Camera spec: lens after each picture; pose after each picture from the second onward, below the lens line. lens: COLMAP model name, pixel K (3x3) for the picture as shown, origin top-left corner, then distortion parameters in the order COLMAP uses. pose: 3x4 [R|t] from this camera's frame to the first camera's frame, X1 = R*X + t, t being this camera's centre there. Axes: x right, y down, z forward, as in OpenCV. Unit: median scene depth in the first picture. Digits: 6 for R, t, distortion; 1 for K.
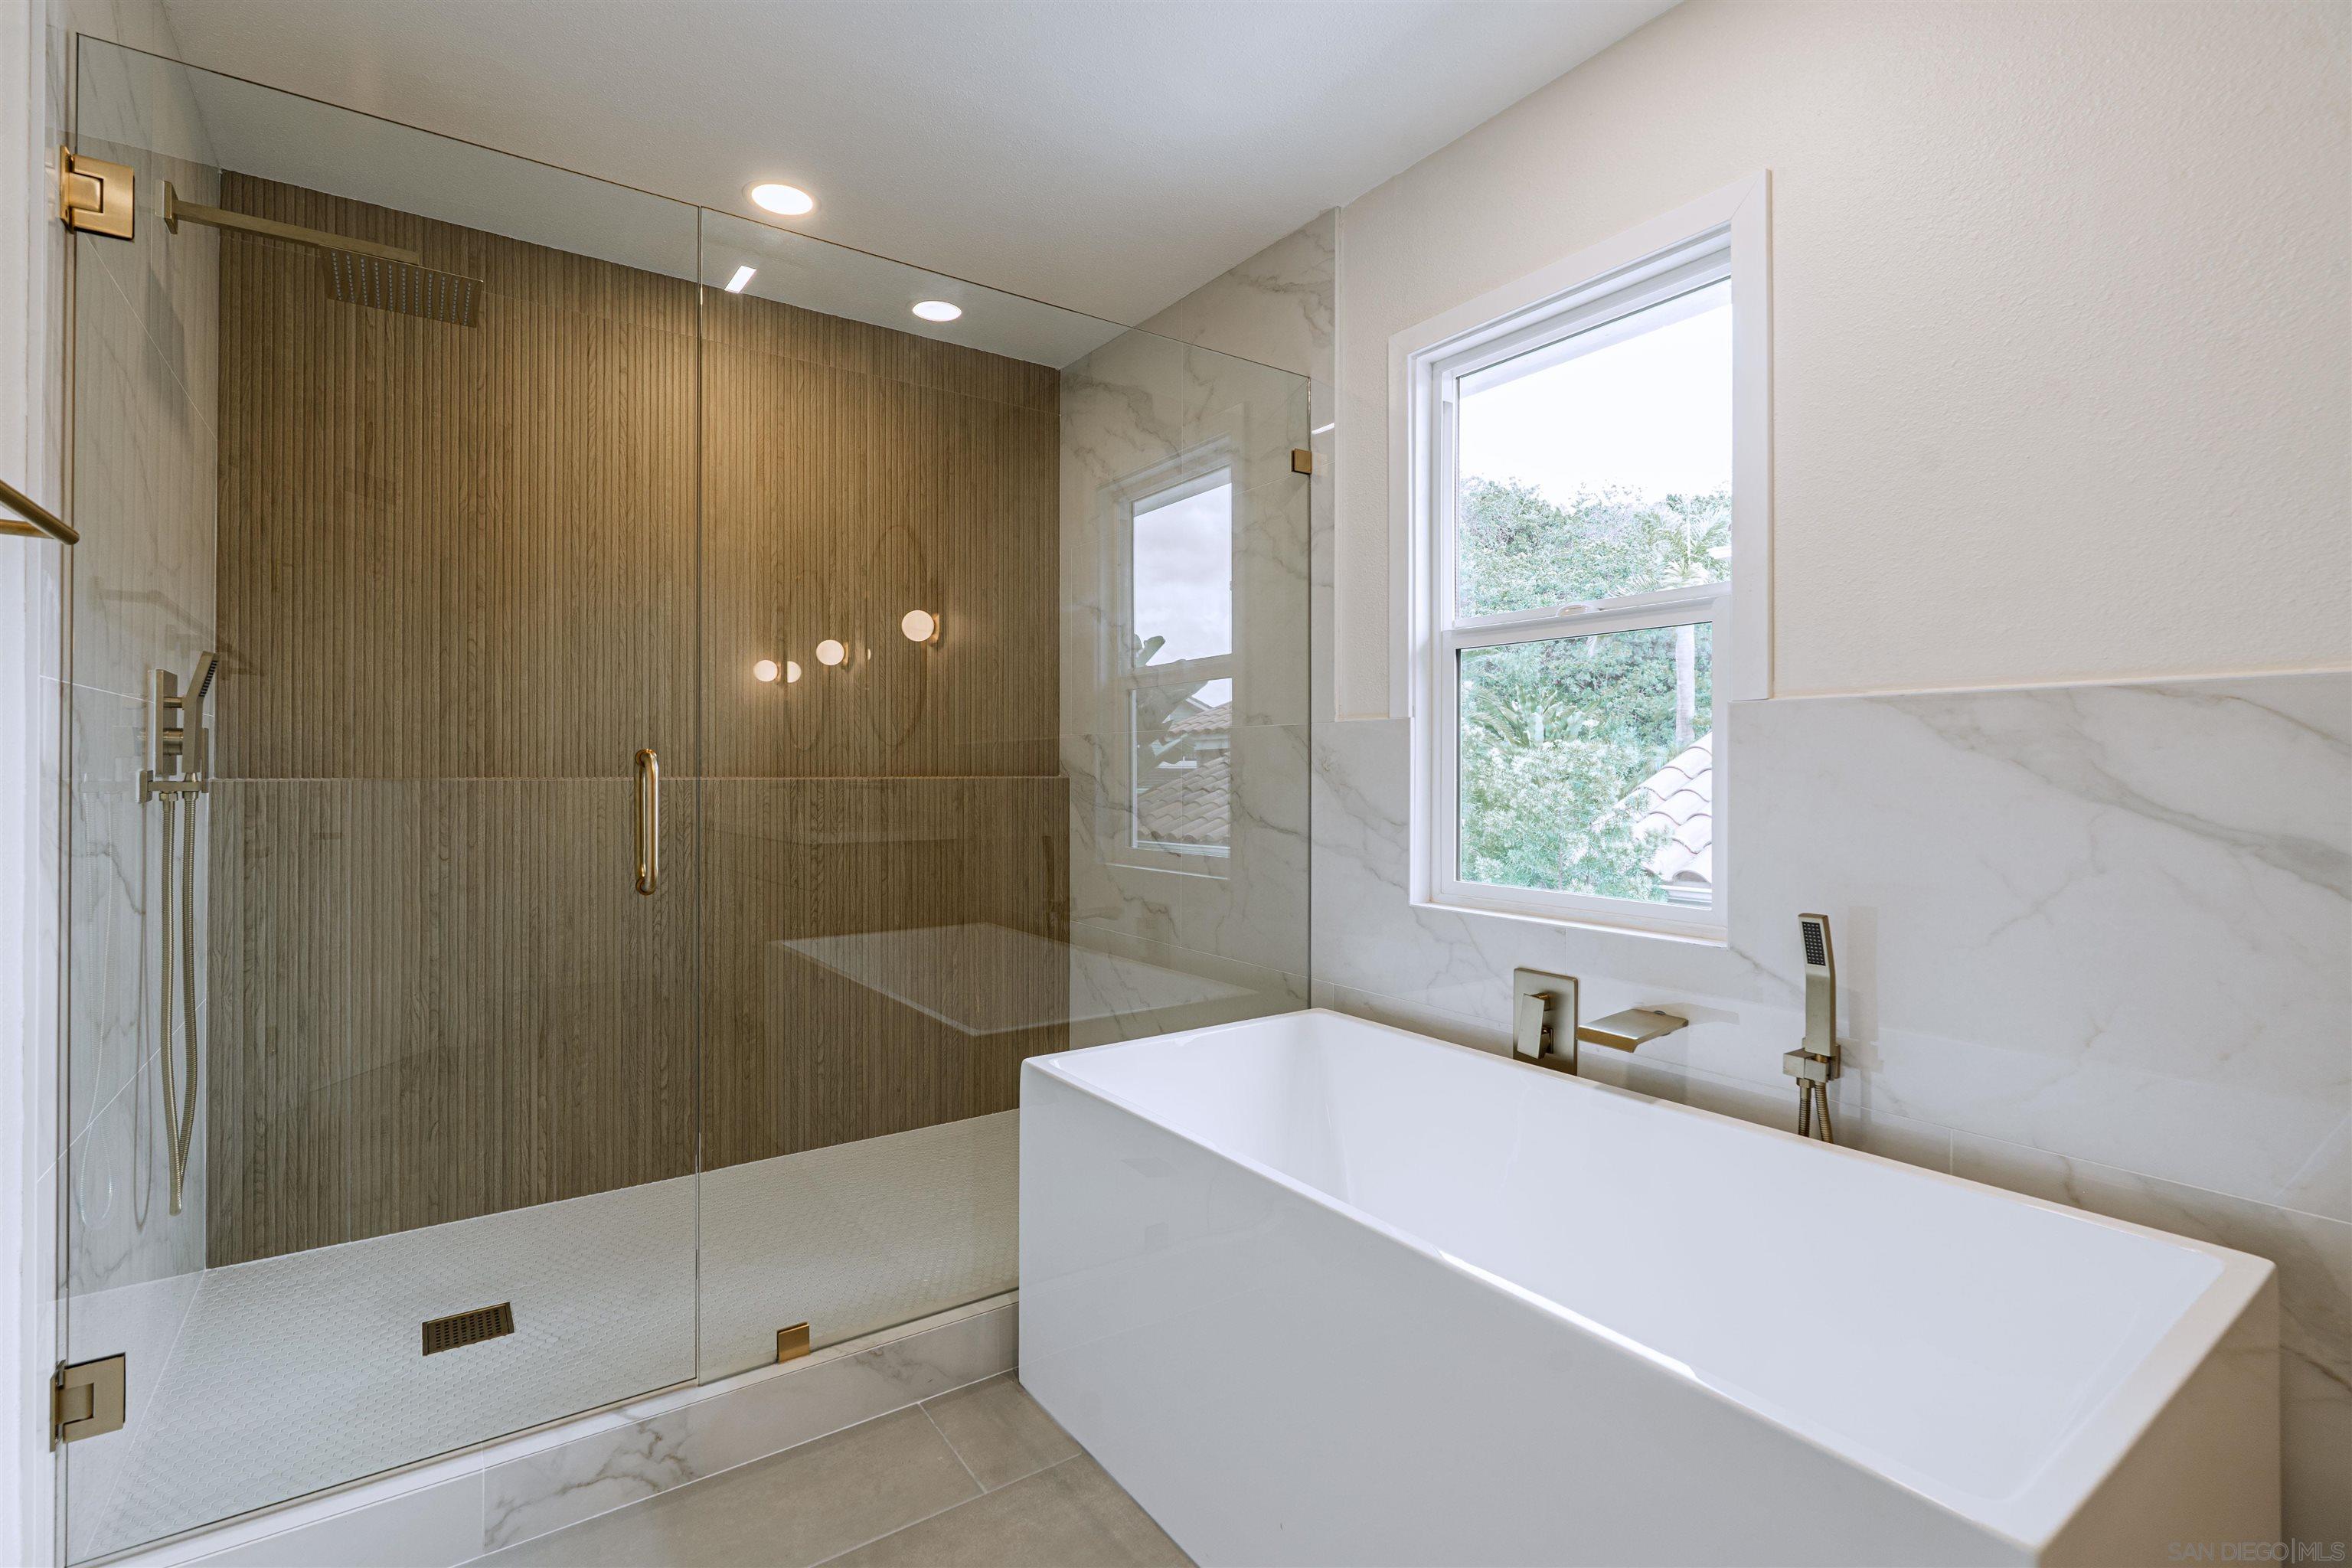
lens RADIAL K [[1070.4, 0, 1153.7], [0, 1070.4, 761.4], [0, 0, 1]] dist [-0.000951, 0.000781]
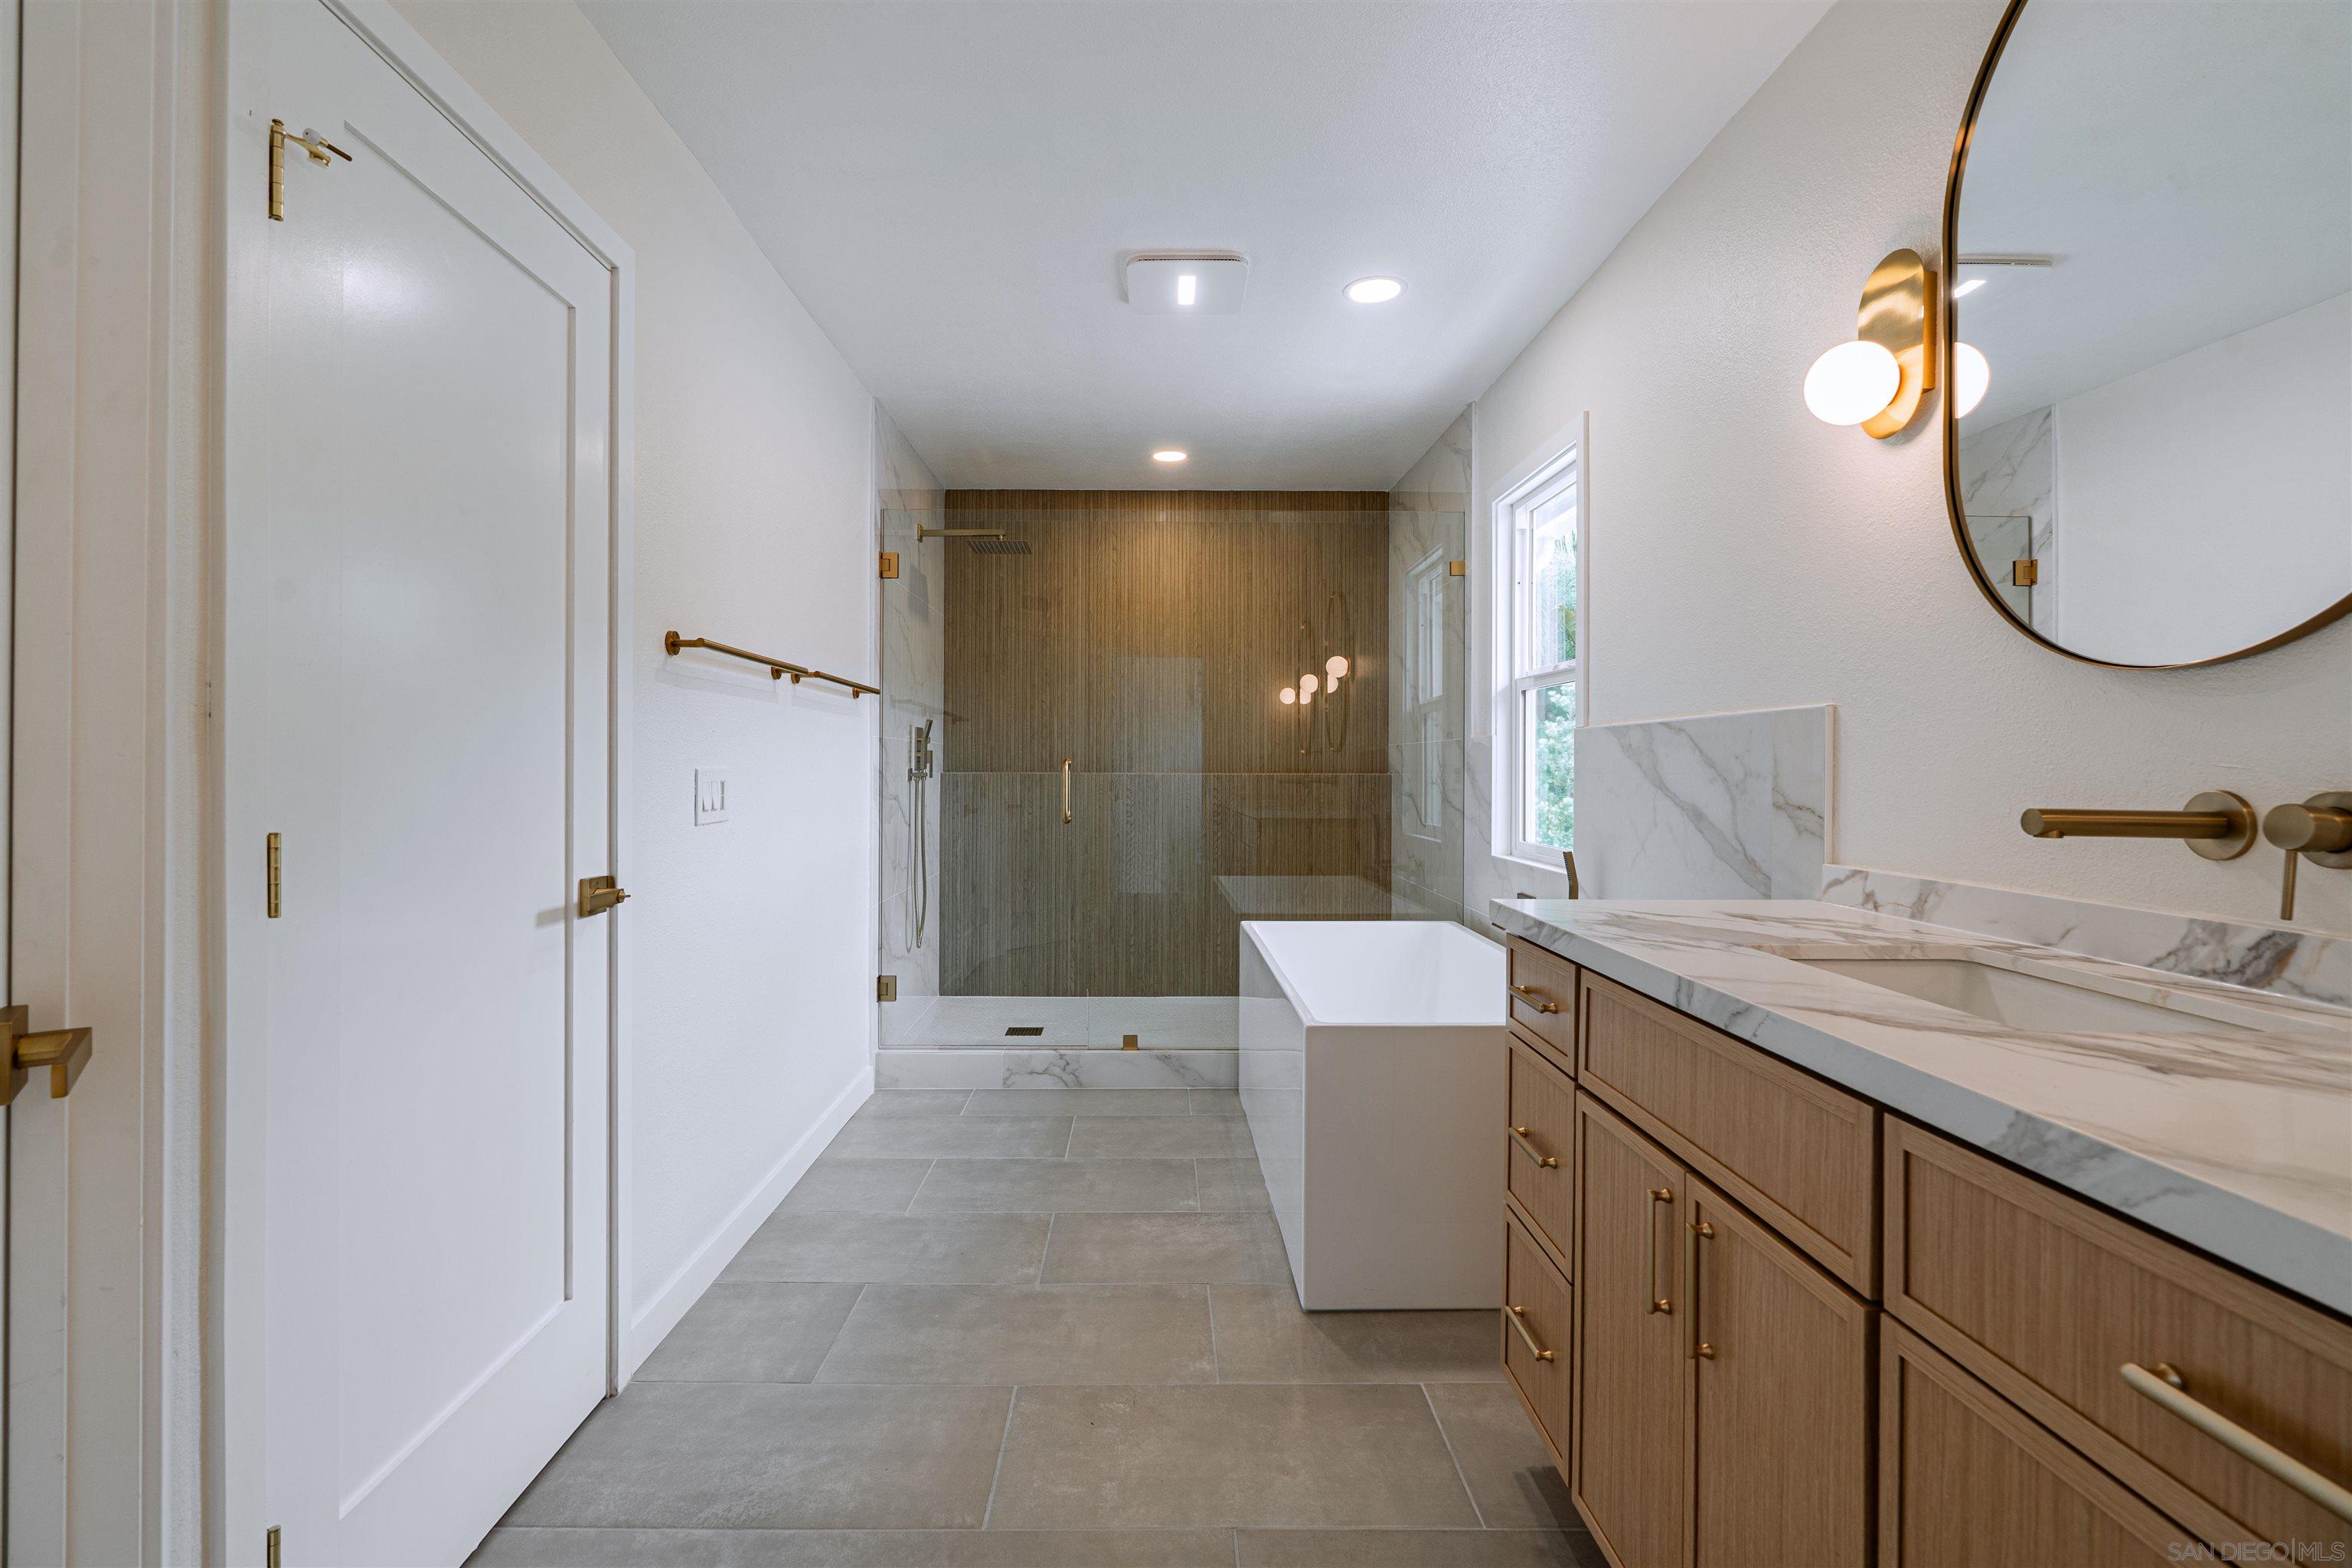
lens RADIAL K [[1070.4, 0, 1153.7], [0, 1070.4, 761.4], [0, 0, 1]] dist [-0.000951, 0.000781]
pose [[0.827840, -0.001667, -0.560962, 0.684840], [0.001016, 0.999998, -0.001472, -0.001823], [0.560964, 0.000649, 0.827840, -0.551165]]
